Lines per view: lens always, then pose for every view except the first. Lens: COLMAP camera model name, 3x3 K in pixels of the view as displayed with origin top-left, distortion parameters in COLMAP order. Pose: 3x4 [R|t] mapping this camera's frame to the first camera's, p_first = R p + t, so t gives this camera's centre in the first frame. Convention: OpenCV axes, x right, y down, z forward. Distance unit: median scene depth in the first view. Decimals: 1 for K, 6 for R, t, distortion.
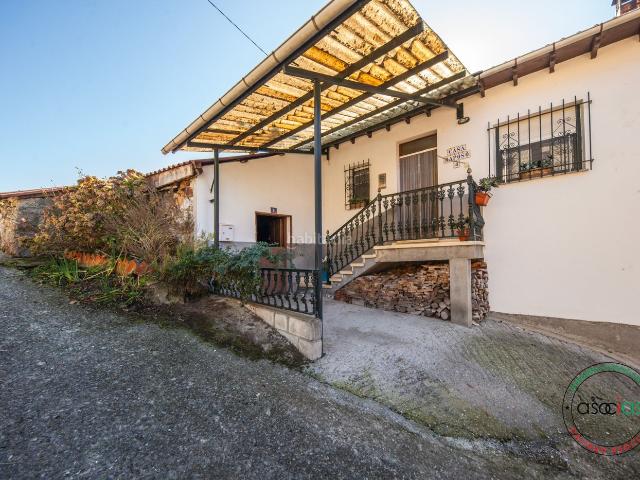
lens RADIAL K [[221.8, 0, 320.8], [0, 221.8, 247.8], [0, 0, 1]] dist [-0.000507, -0.000029]
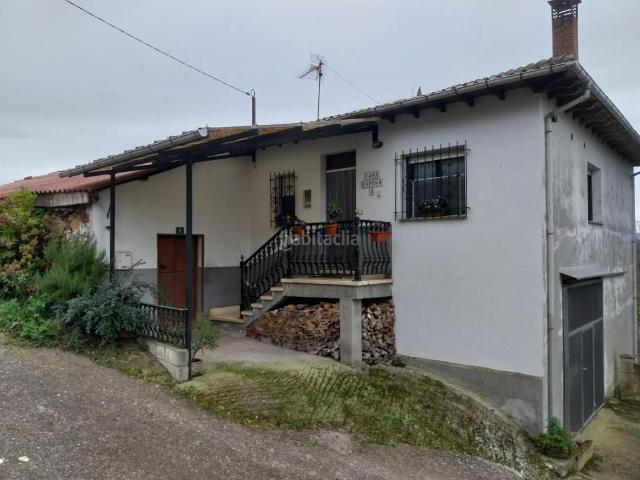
lens RADIAL K [[476.0, 0, 320.4], [0, 476.0, 240.4], [0, 0, 1]] dist [0.122748, -0.317358]
pose [[0.997500, 0.020457, -0.067647, 0.548472], [-0.019026, 0.999583, 0.021743, -0.218294], [0.068064, -0.020401, 0.997472, -0.981388]]
